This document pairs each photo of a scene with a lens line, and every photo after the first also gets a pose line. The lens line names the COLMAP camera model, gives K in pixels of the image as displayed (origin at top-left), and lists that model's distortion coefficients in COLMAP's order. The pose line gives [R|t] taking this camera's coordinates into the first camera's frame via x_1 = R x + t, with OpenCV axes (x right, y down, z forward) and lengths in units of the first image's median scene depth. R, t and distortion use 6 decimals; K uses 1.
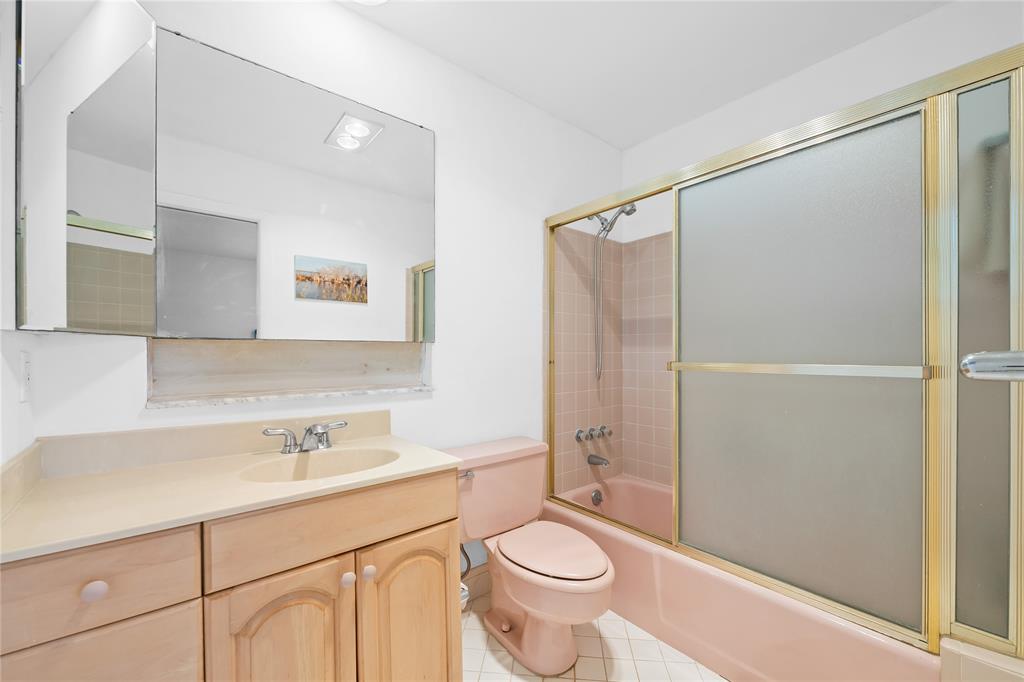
lens RADIAL K [[406.3, 0, 508.2], [0, 406.3, 351.6], [0, 0, 1]] dist [0.002571, -0.003663]
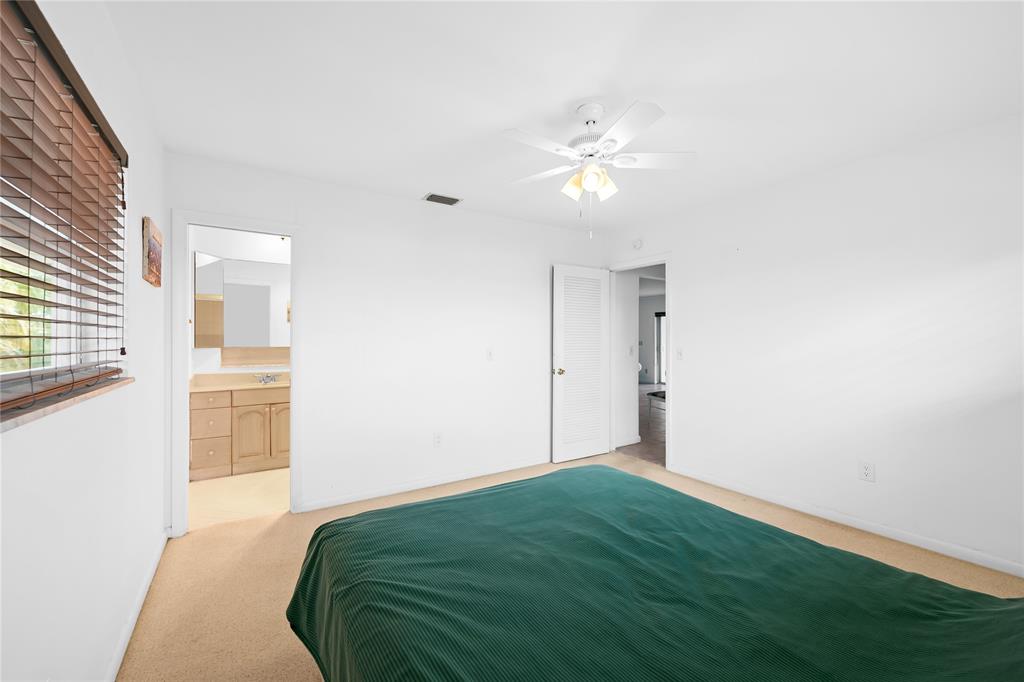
lens RADIAL K [[406.3, 0, 514.6], [0, 406.3, 337.6], [0, 0, 1]] dist [0.002571, -0.003663]
pose [[0.994788, 0.003491, -0.101904, 2.412228], [-0.004870, 0.999900, -0.013281, -0.103962], [0.101848, 0.013708, 0.994706, -2.709292]]
